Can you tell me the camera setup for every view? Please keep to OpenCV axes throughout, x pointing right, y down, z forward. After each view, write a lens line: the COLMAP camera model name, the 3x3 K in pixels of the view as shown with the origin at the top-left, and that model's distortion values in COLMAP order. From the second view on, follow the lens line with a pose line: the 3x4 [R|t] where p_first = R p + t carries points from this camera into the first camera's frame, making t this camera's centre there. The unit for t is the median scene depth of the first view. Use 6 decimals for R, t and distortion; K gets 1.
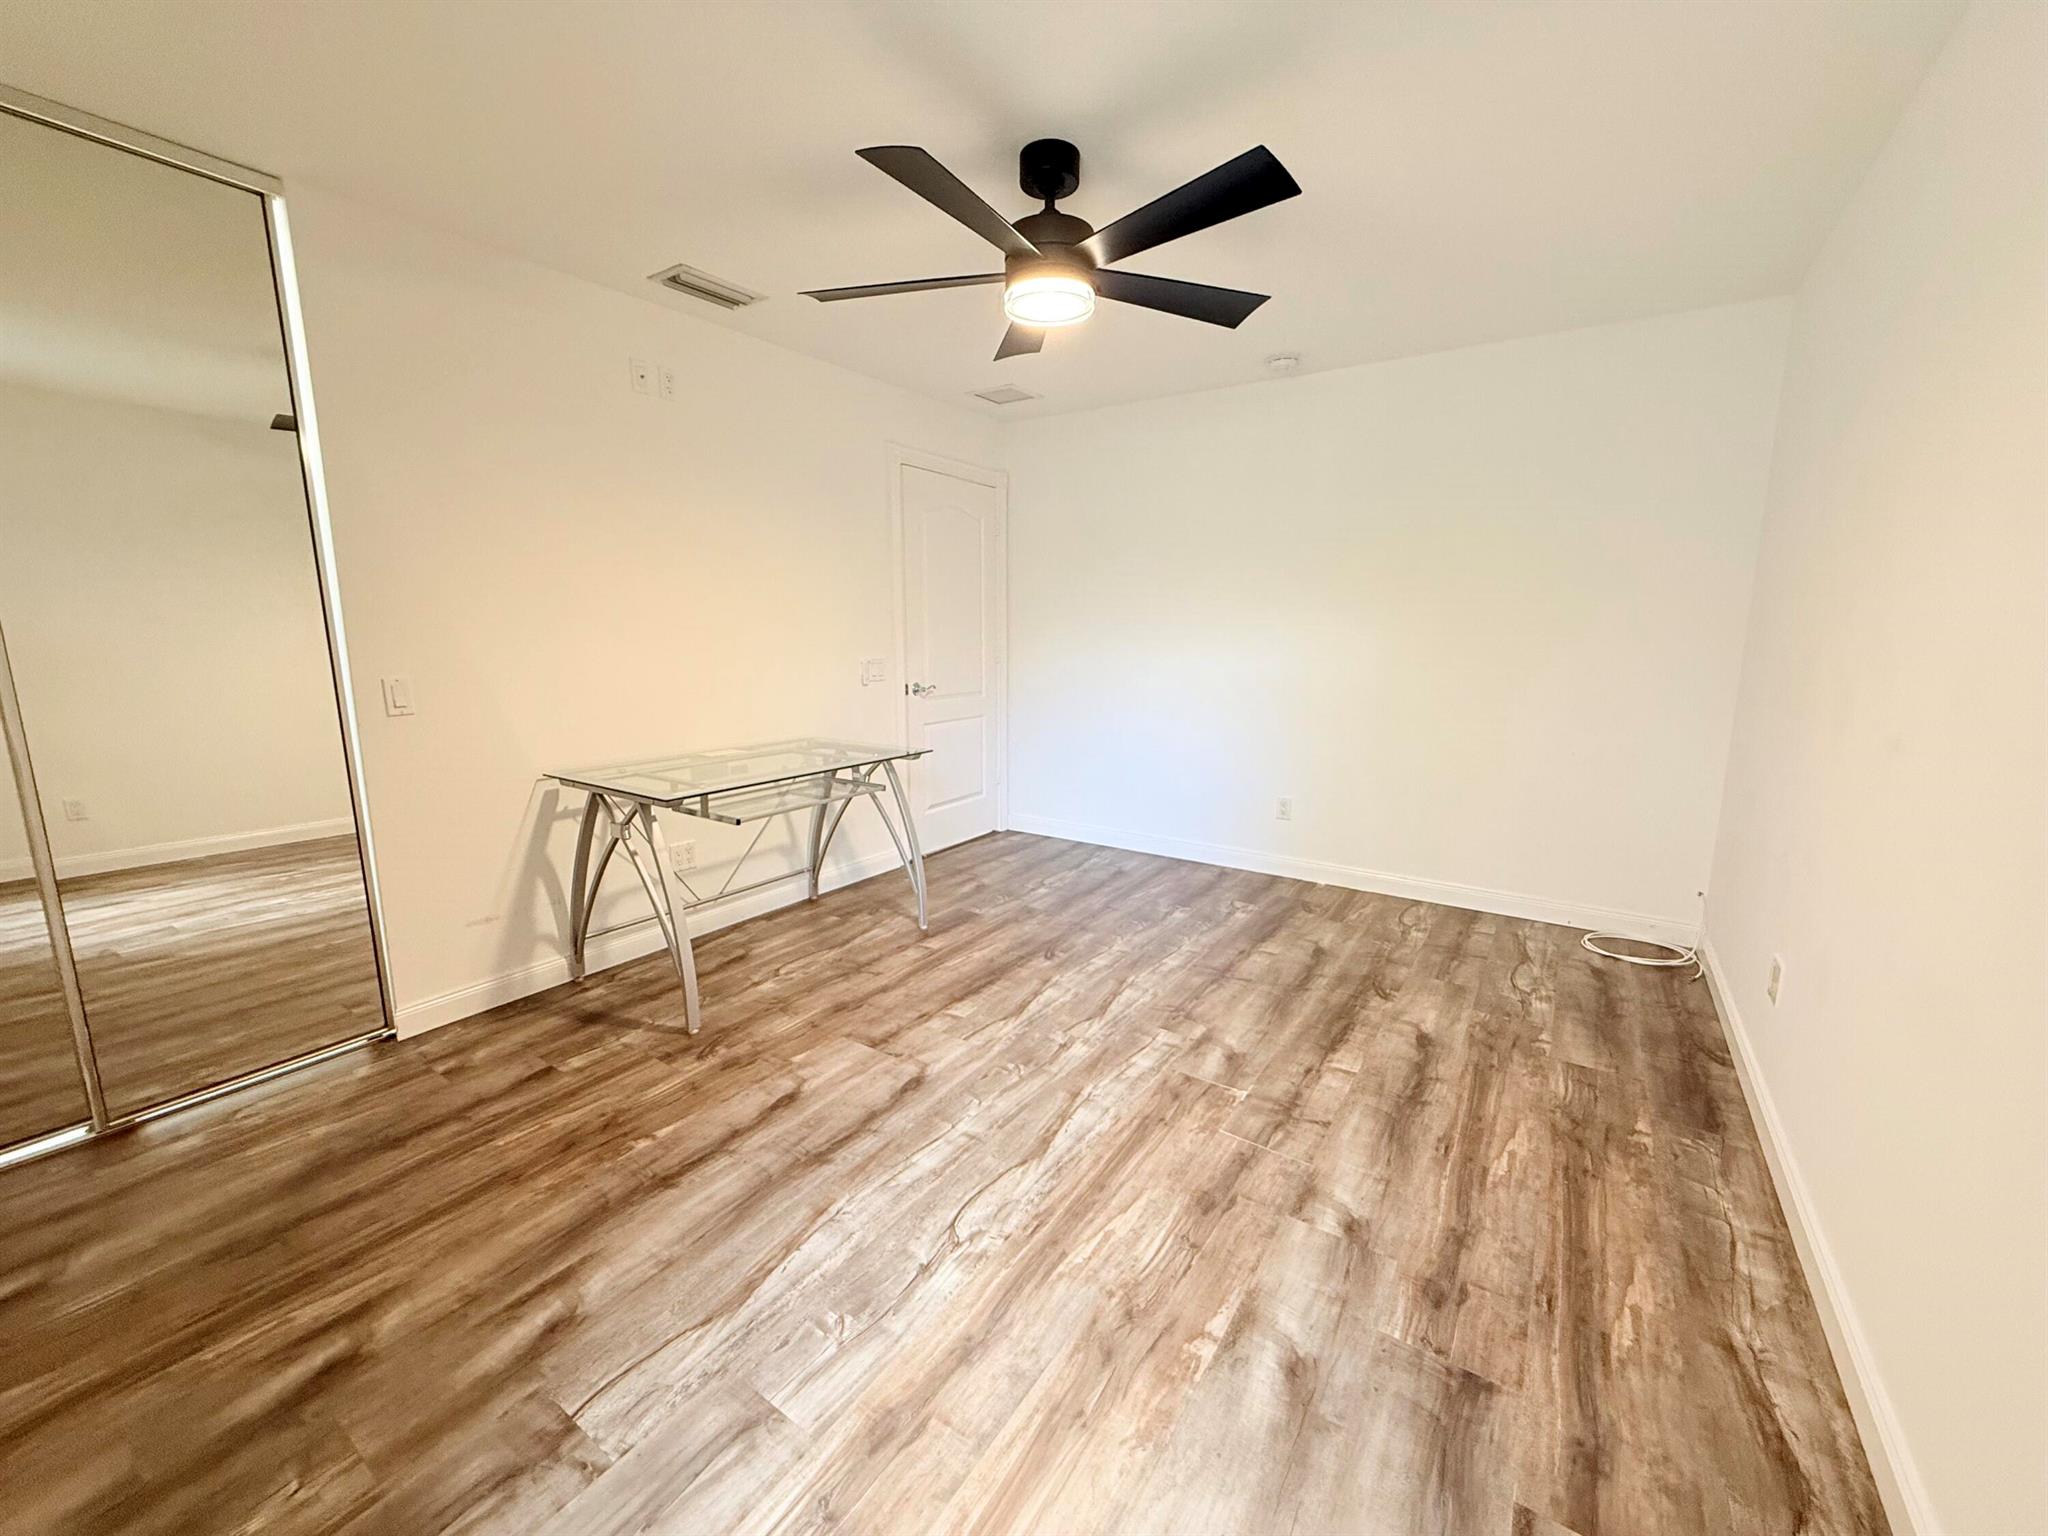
lens RADIAL K [[825.9, 0, 1024.4], [0, 825.9, 770.9], [0, 0, 1]] dist [-0.001481, -0.000171]
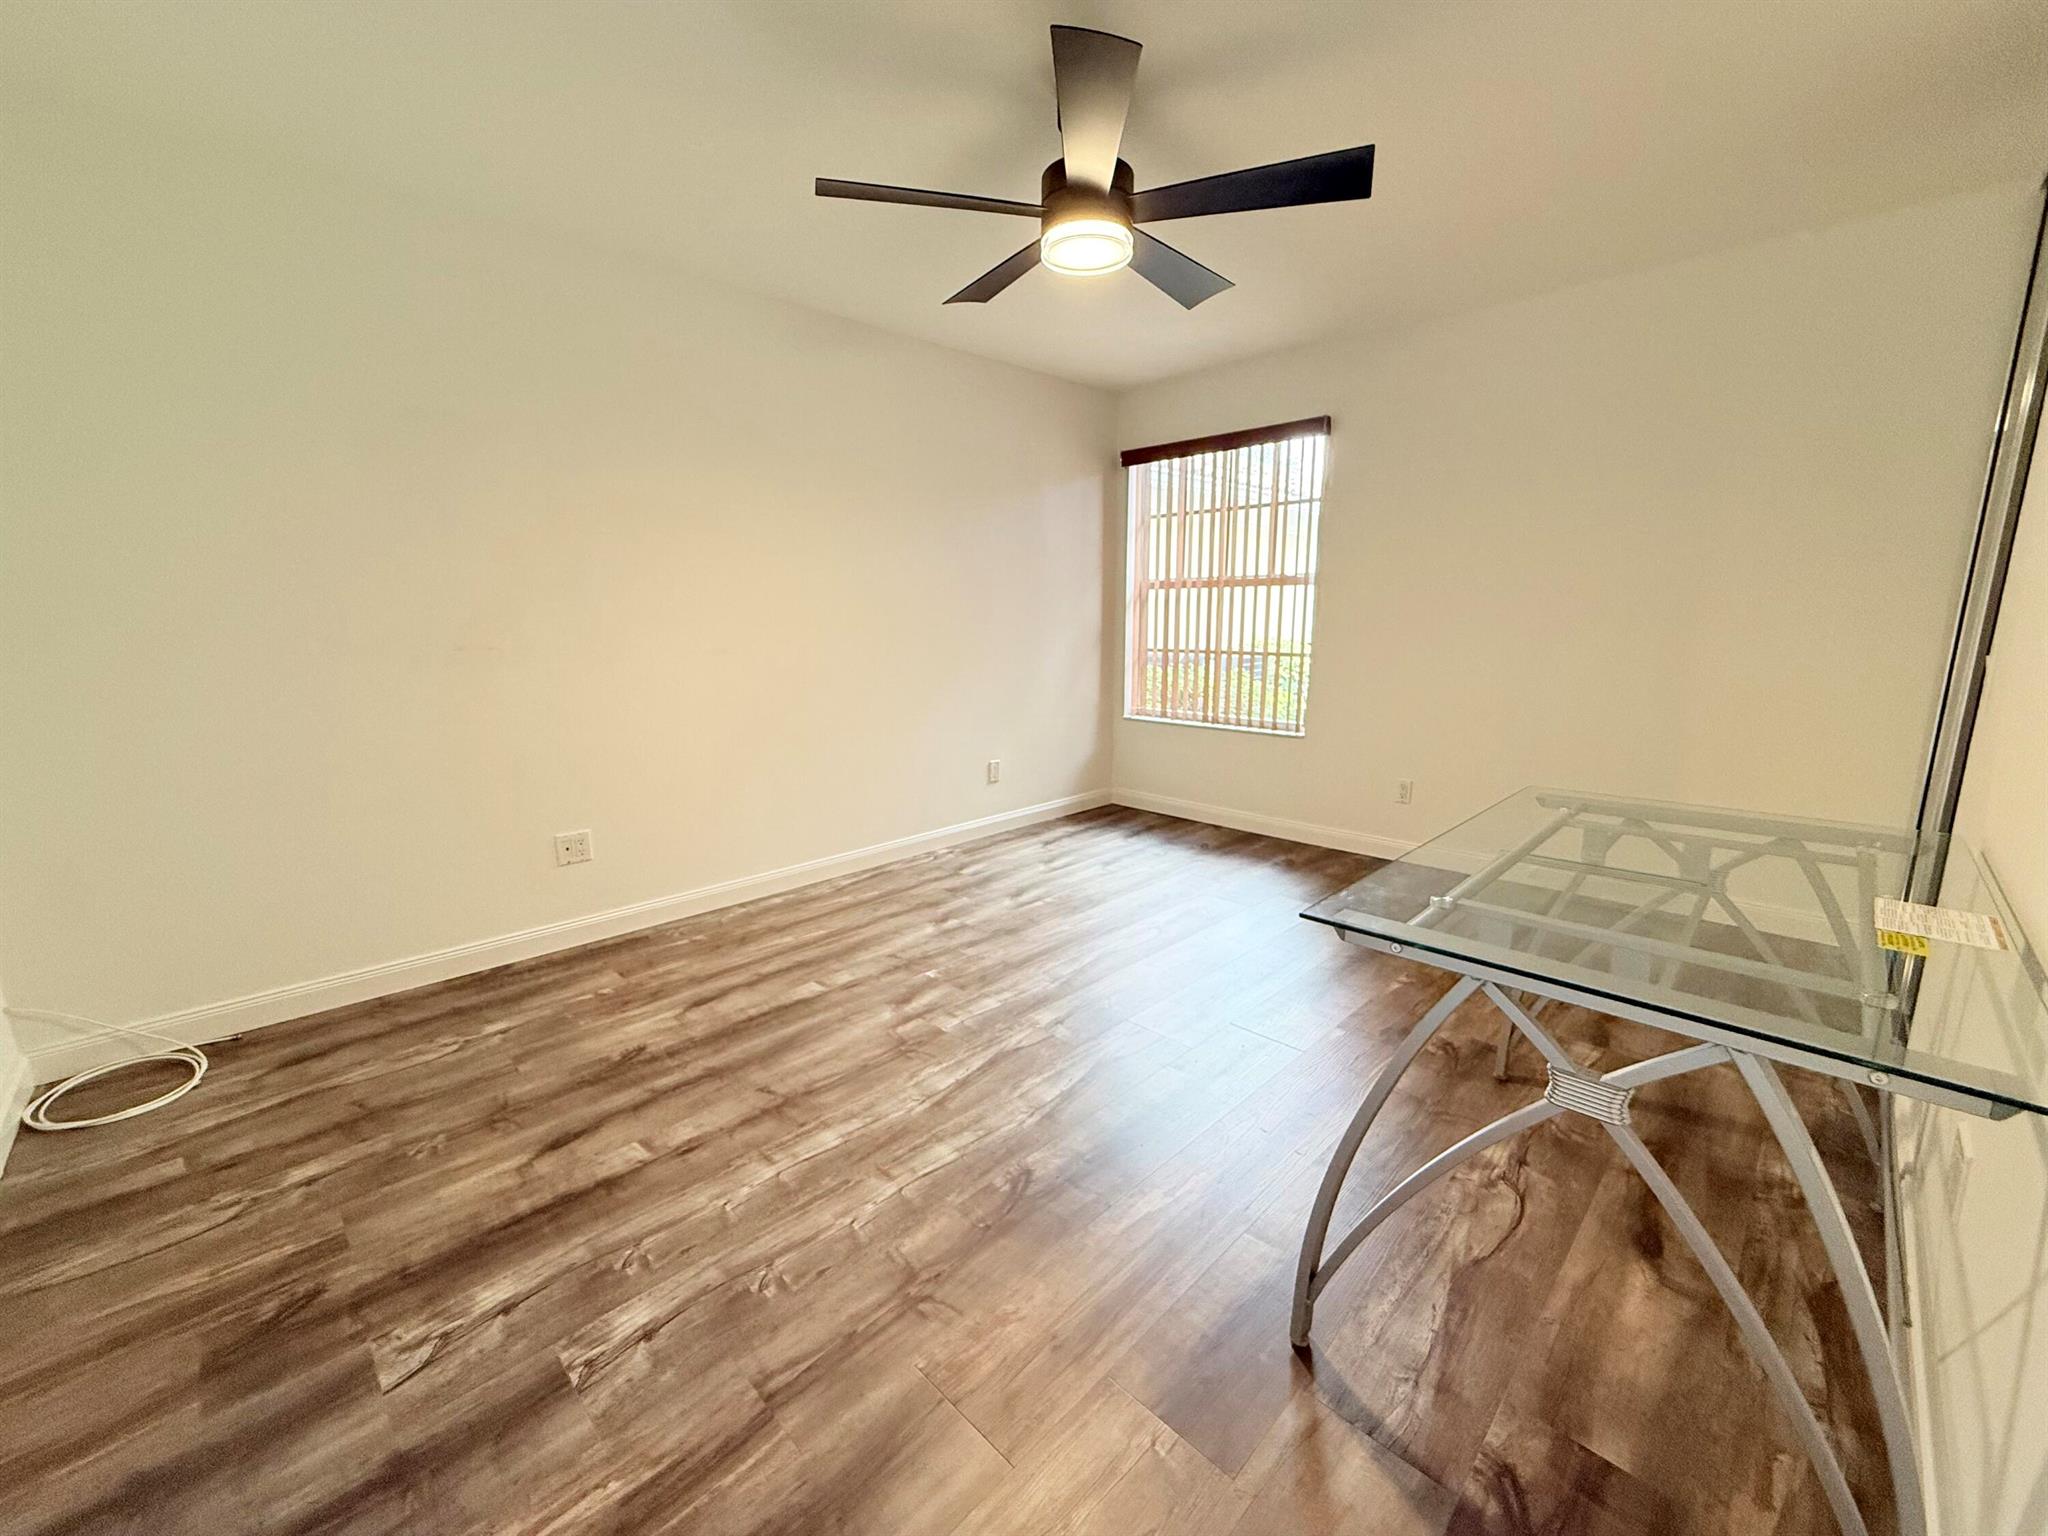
lens RADIAL K [[825.9, 0, 1022.4], [0, 825.9, 765.1], [0, 0, 1]] dist [-0.001481, -0.000171]
pose [[-0.981904, -0.028639, 0.187202, -0.079992], [0.037890, 0.938805, 0.342359, -0.275117], [-0.185551, 0.343257, -0.920731, 1.755863]]
